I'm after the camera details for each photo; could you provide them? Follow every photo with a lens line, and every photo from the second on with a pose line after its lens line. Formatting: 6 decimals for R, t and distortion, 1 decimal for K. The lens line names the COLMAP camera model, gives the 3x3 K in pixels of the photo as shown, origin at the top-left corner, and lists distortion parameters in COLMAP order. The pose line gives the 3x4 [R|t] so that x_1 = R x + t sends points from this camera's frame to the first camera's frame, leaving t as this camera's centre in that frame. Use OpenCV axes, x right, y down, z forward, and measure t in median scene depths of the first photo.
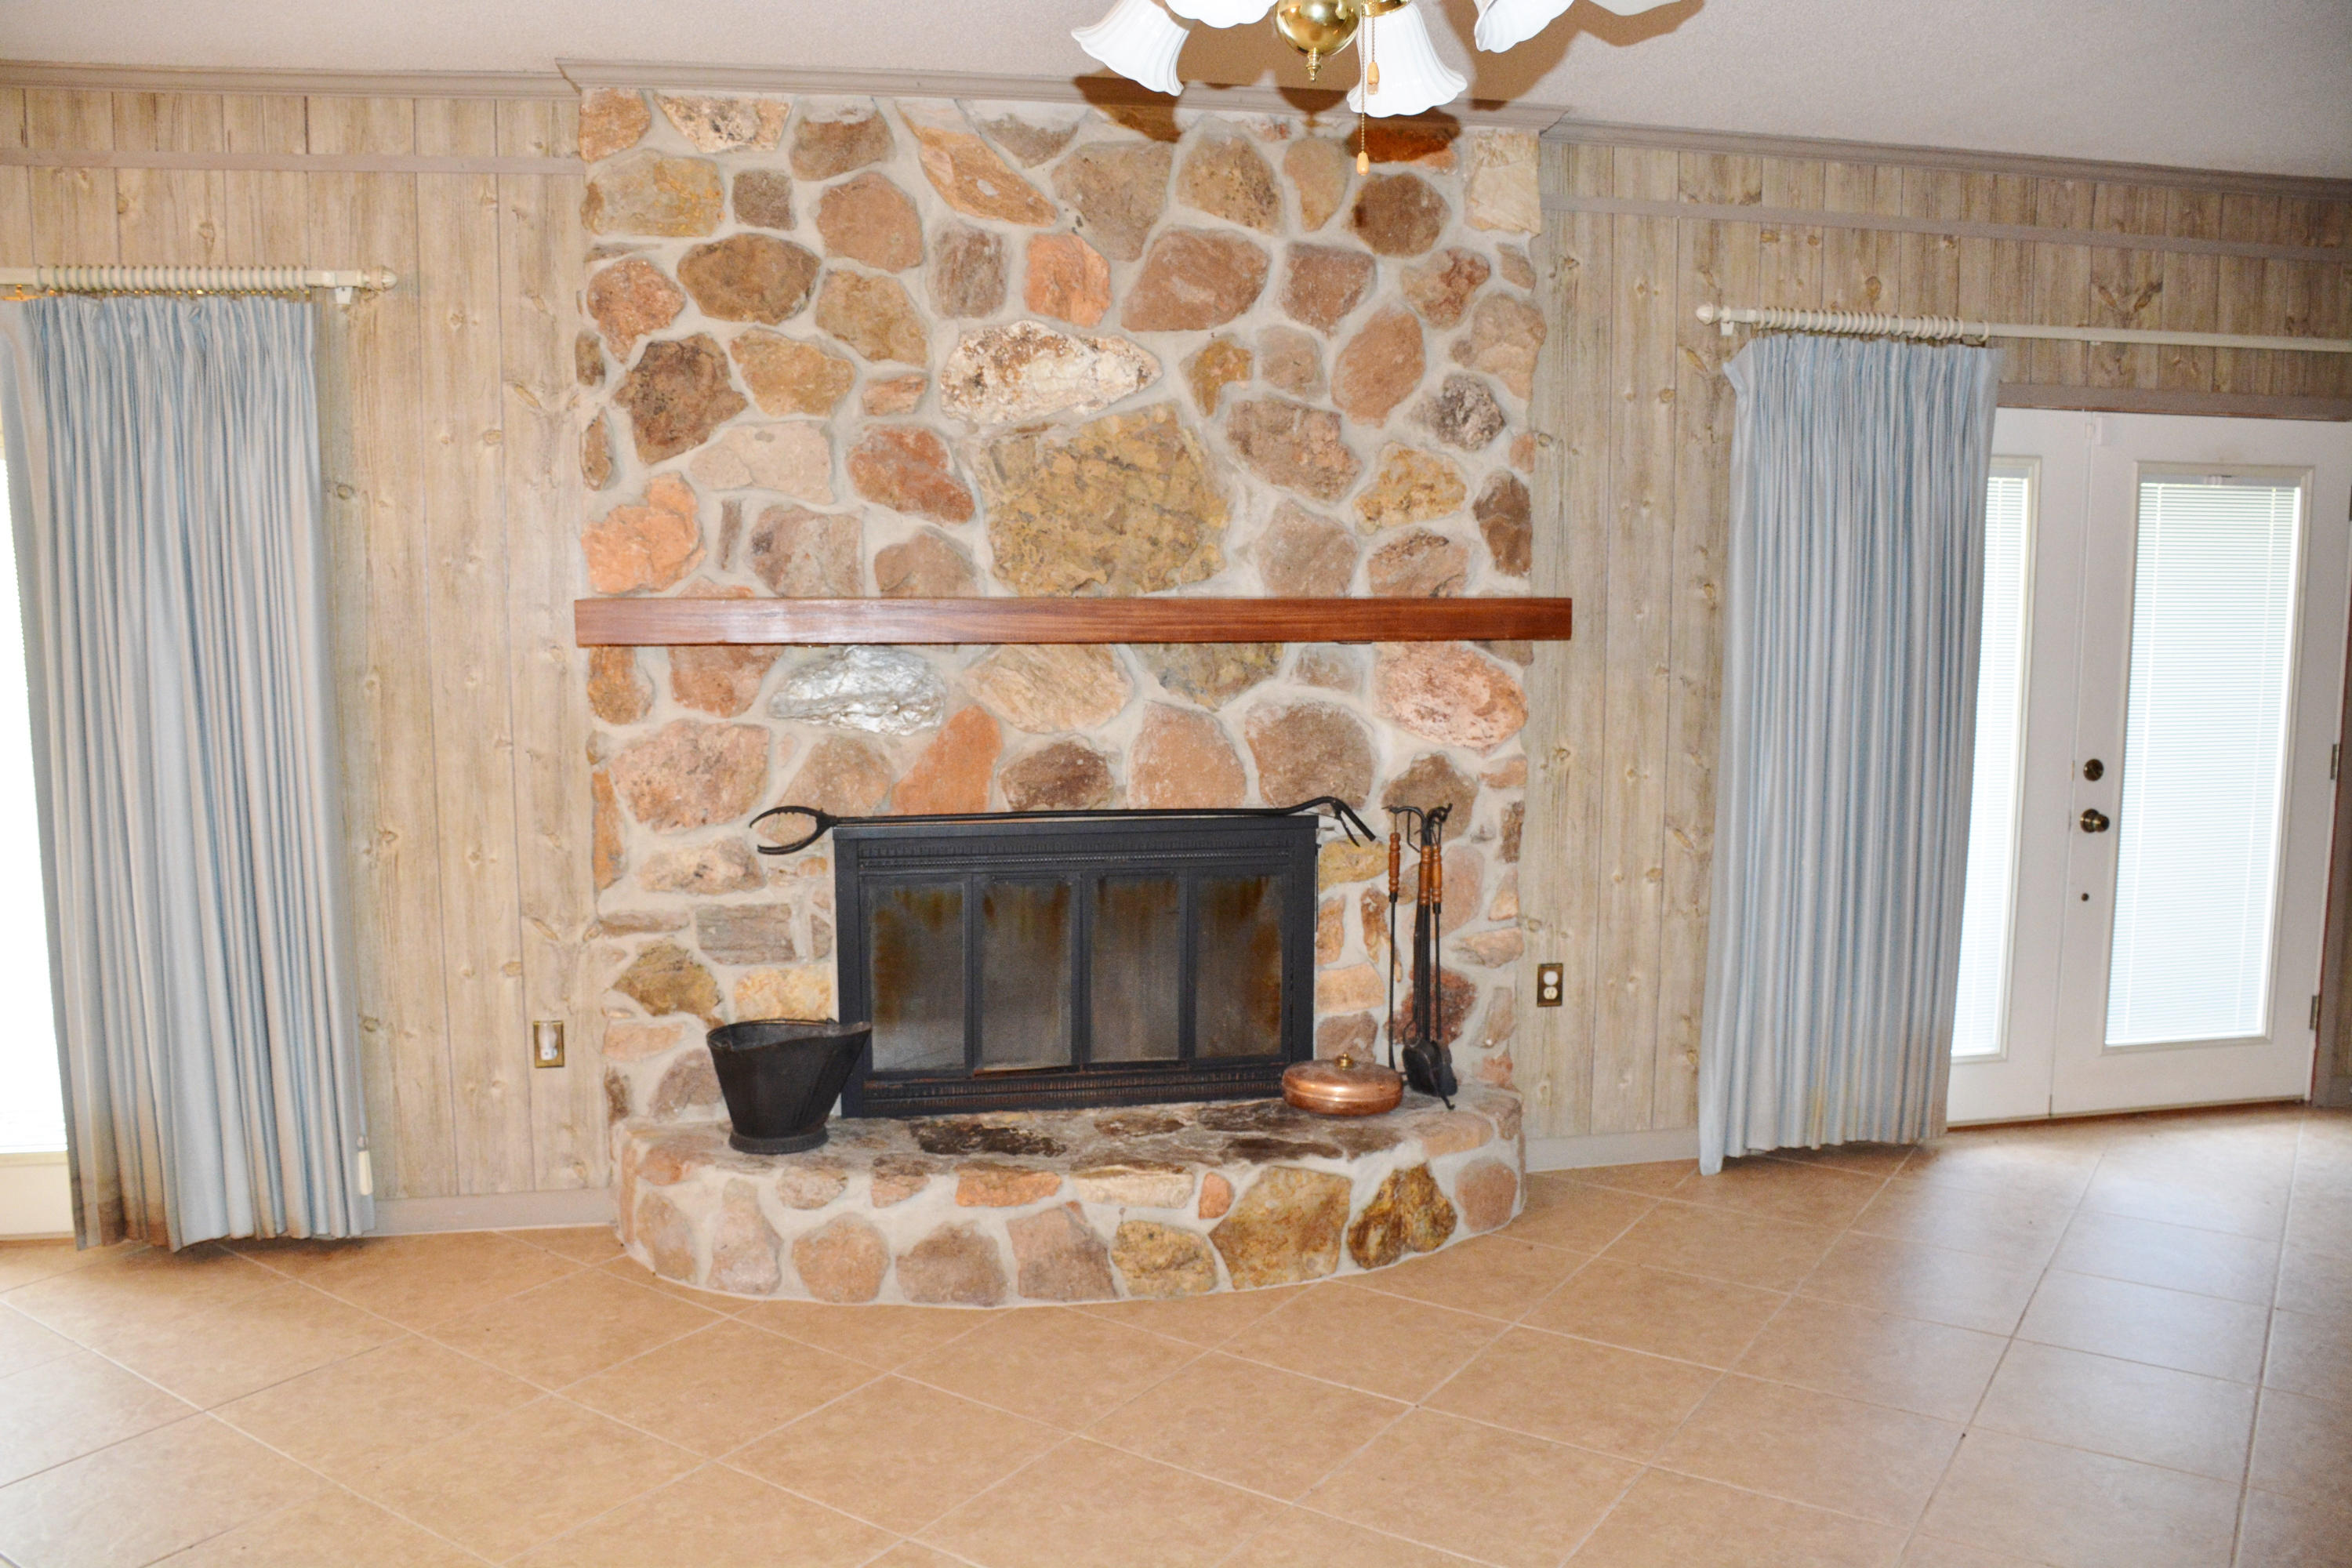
lens RADIAL K [[1841.3, 0, 1172.9], [0, 1841.3, 819.1], [0, 0, 1]] dist [-0.149381, 0.104349]
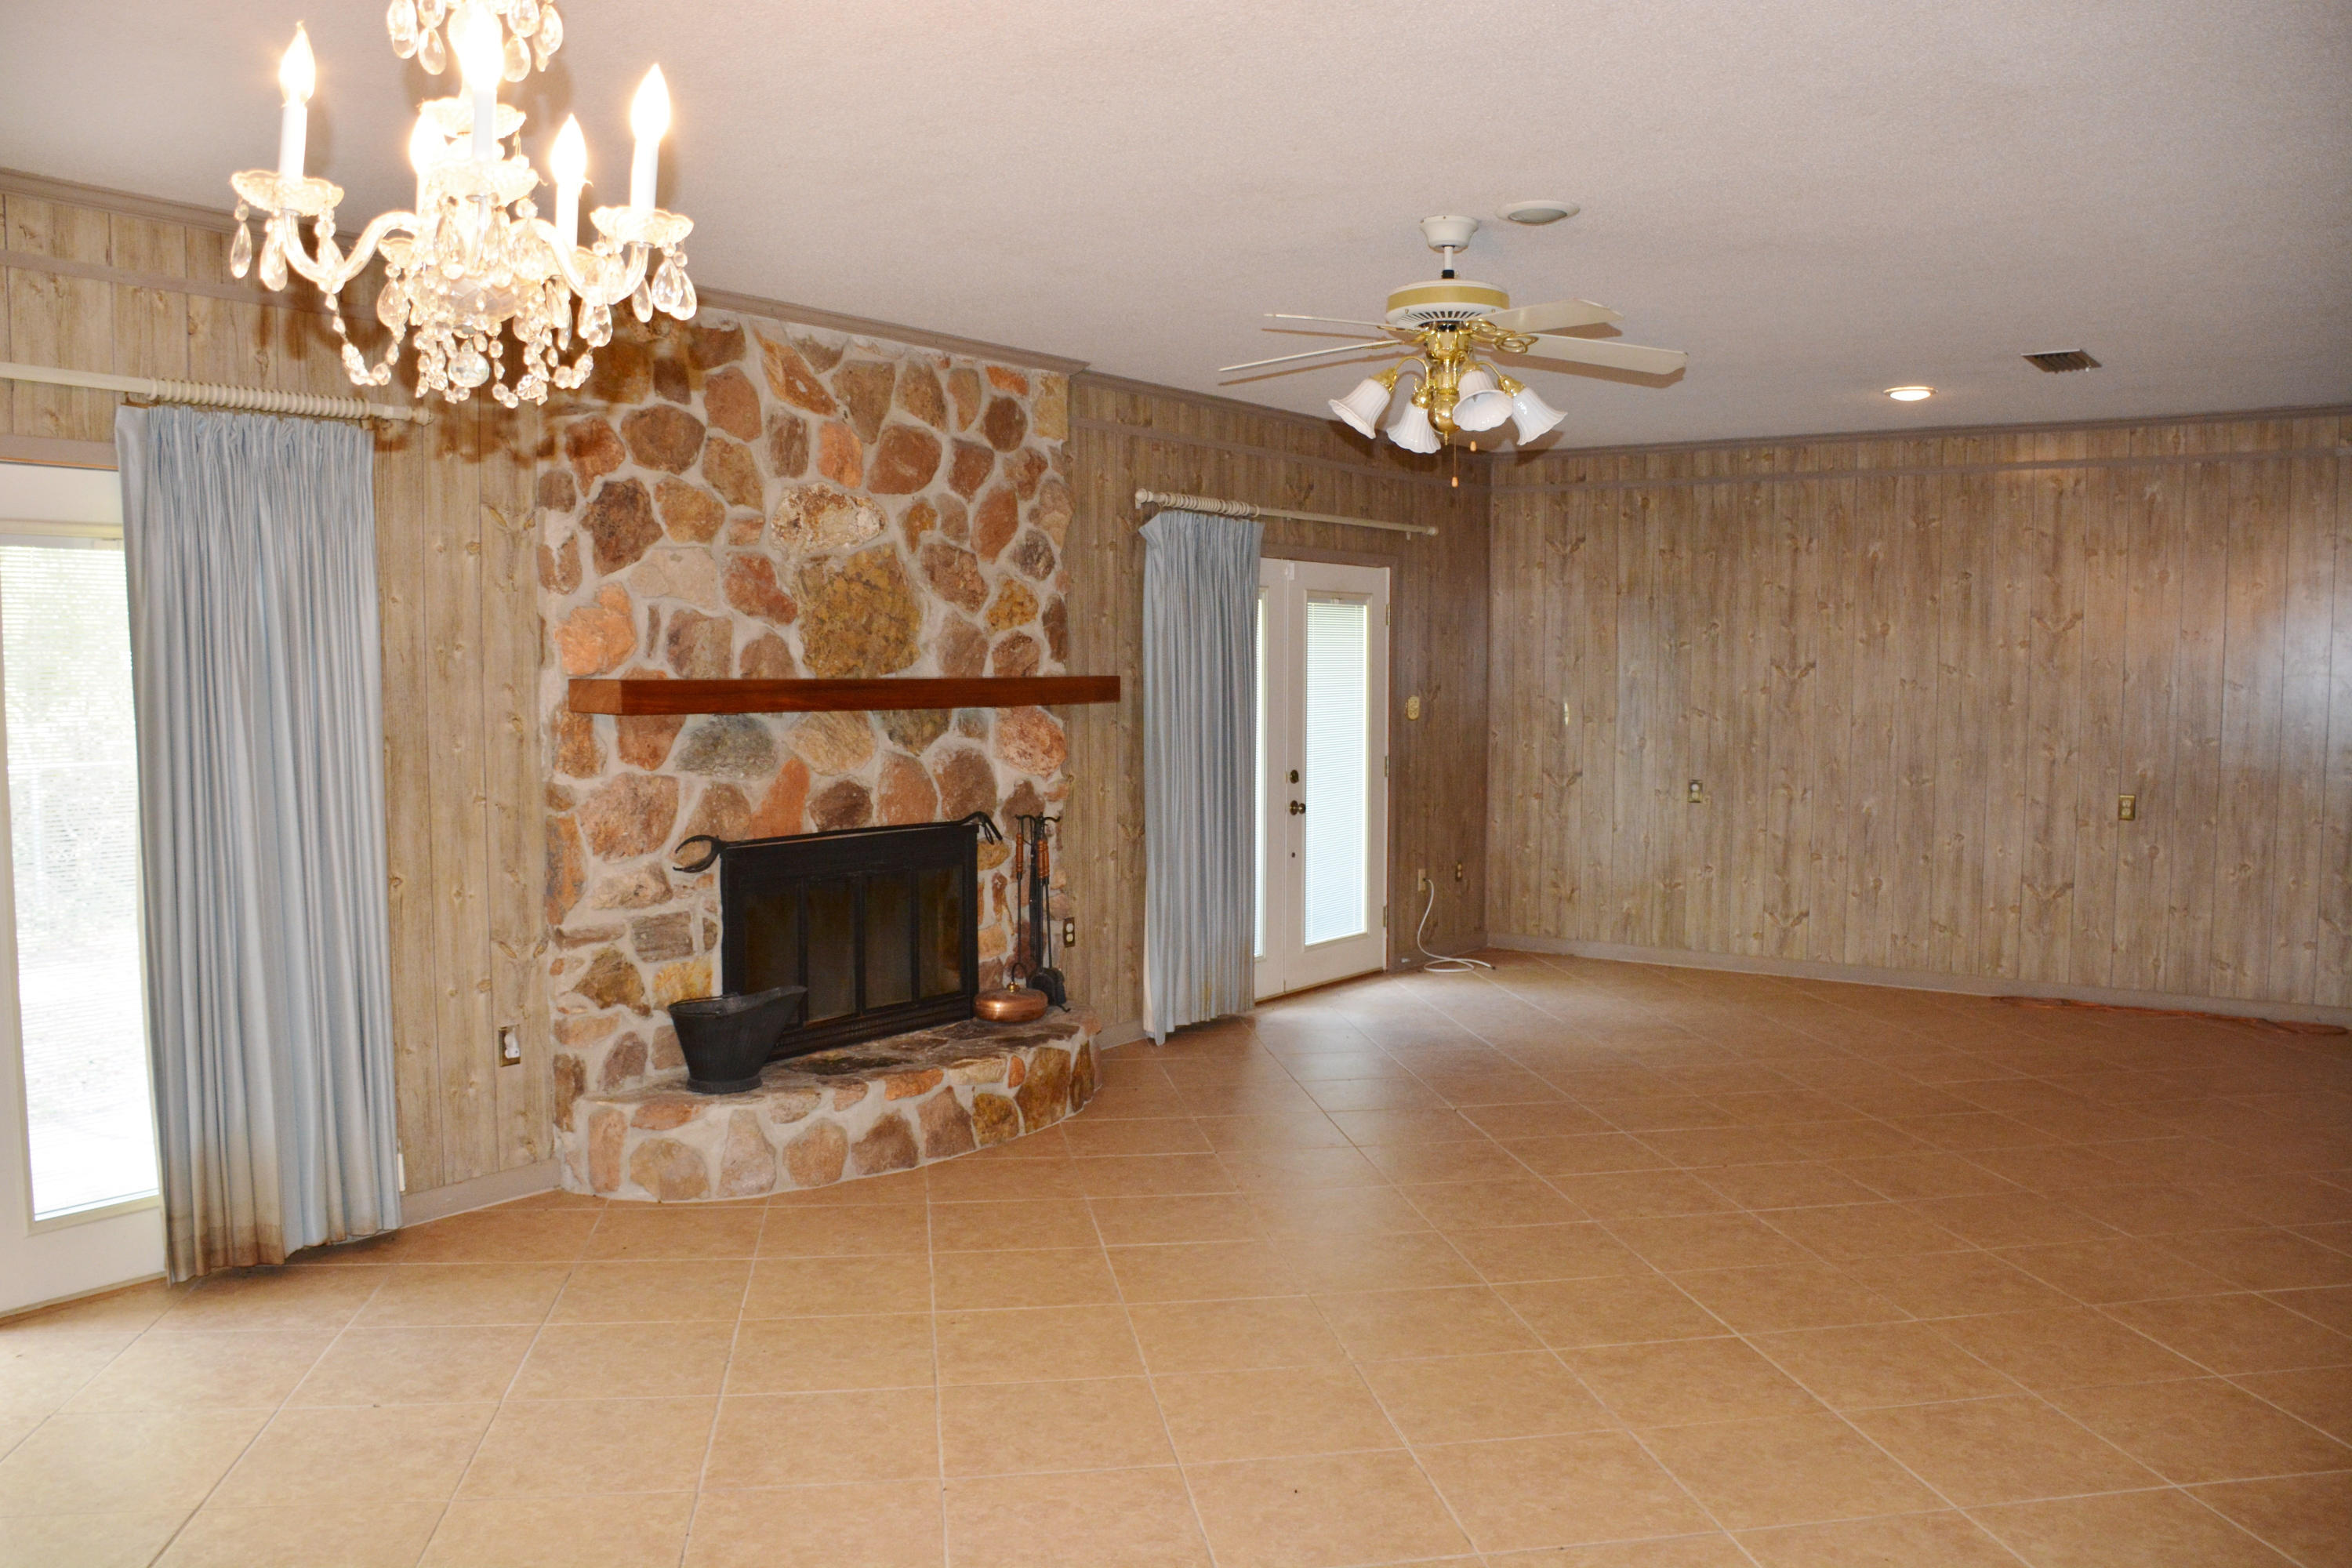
lens RADIAL K [[1841.3, 0, 1172.9], [0, 1841.3, 819.1], [0, 0, 1]] dist [-0.149381, 0.104349]
pose [[0.738573, -0.055730, 0.671866, -0.834712], [0.086698, 0.996154, -0.012677, 0.027392], [-0.668575, 0.067613, 0.740564, -0.208391]]
